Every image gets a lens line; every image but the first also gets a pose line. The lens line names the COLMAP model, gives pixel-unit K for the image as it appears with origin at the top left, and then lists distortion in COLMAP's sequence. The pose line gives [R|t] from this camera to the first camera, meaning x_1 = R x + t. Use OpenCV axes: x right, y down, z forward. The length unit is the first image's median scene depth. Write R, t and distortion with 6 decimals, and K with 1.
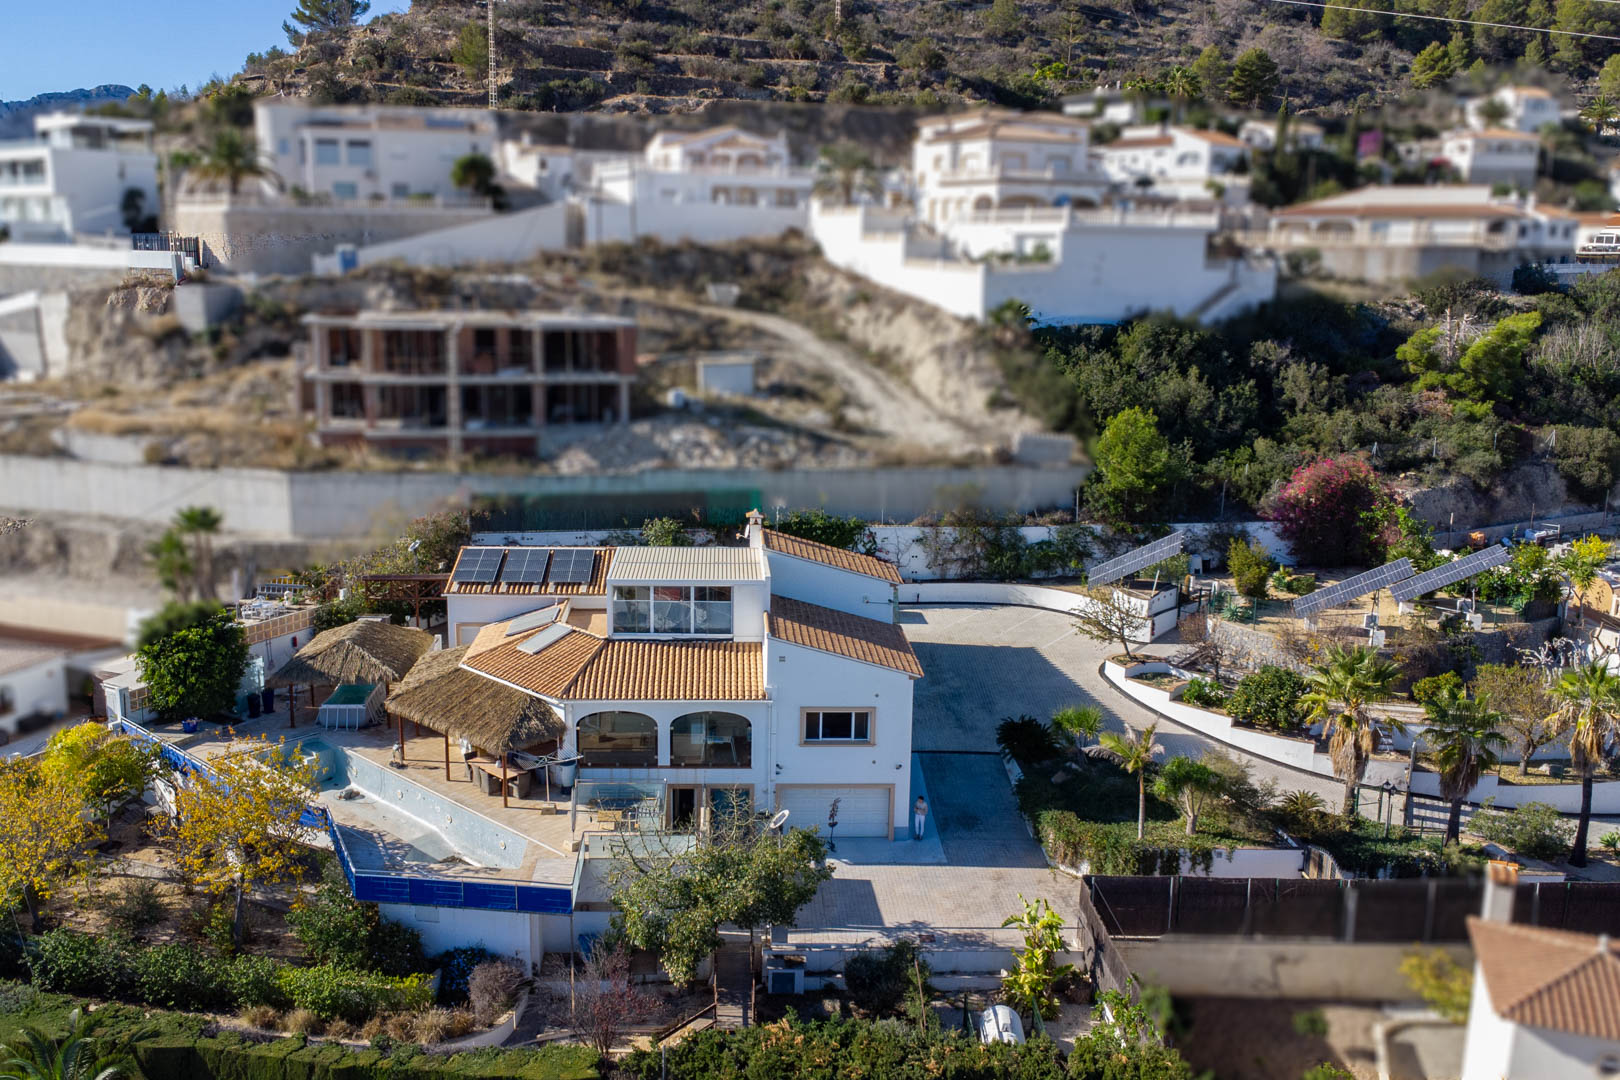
lens RADIAL K [[1426.7, 0, 774.8], [0, 1426.7, 487.1], [0, 0, 1]] dist [0.011072, 0.025239]
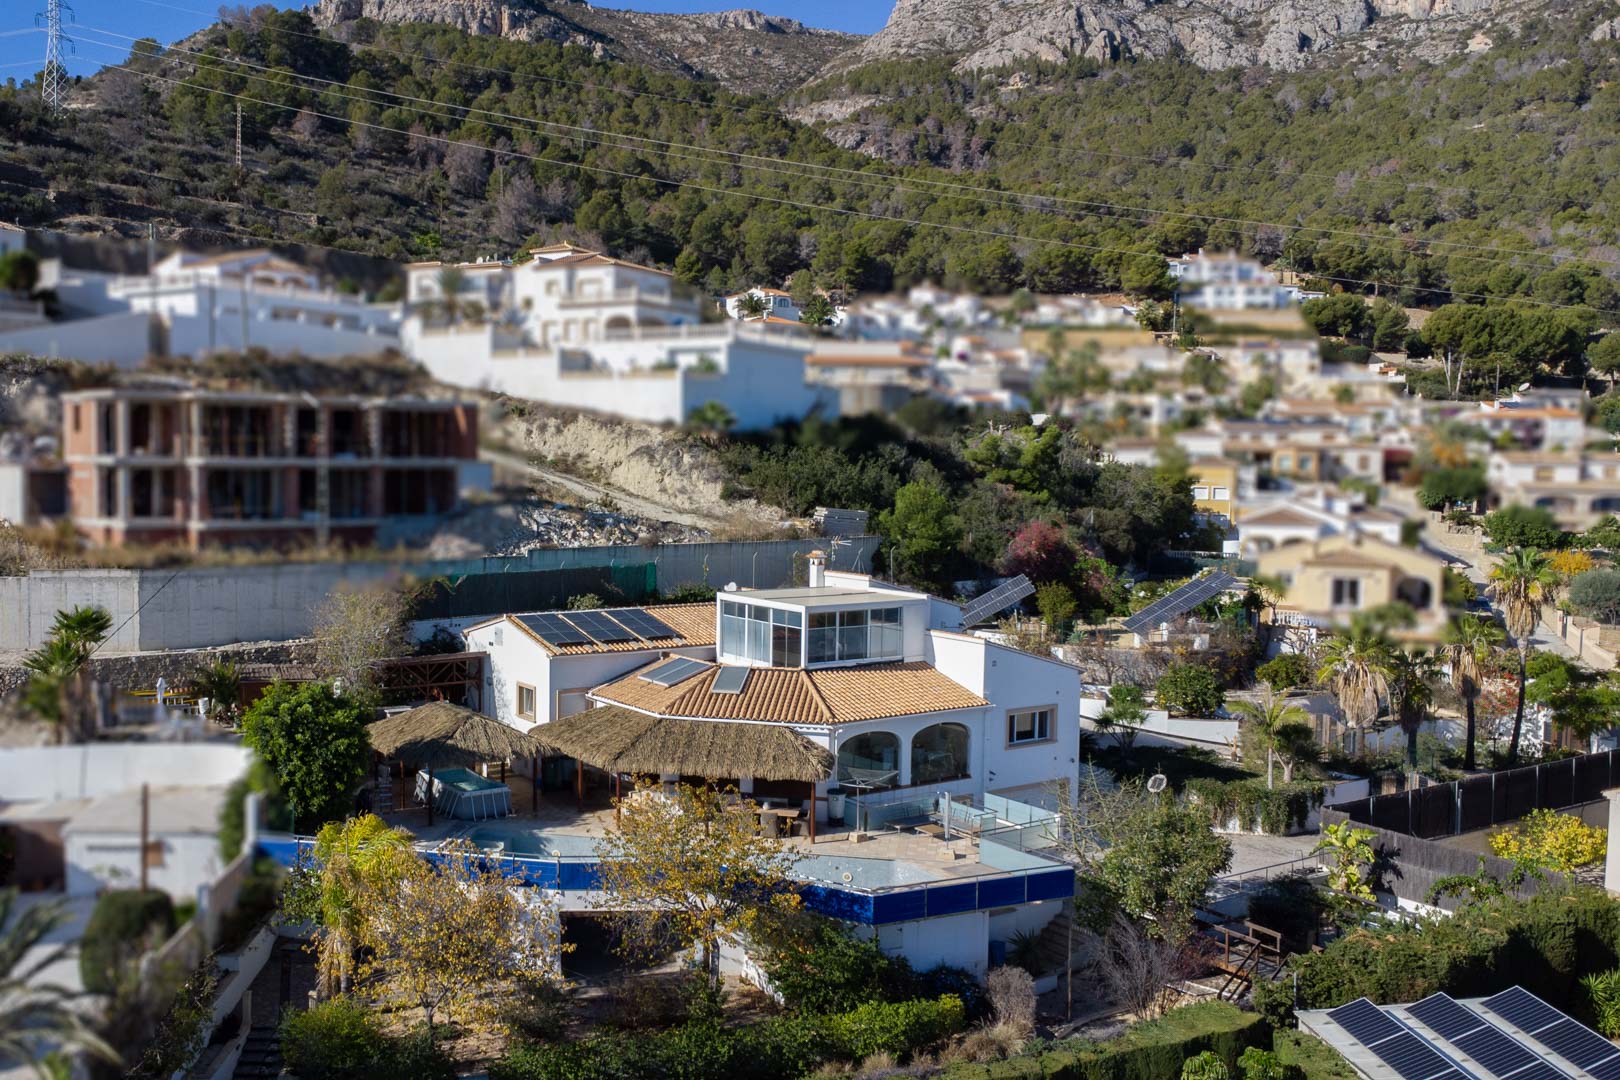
lens RADIAL K [[1380.8, 0, 685.0], [0, 1380.8, 539.6], [0, 0, 1]] dist [0.019843, -0.004603]
pose [[0.862855, -0.034363, 0.504282, -0.381173], [0.084653, 0.993419, -0.077153, 0.049315], [-0.498312, 0.109261, 0.860086, 0.131925]]
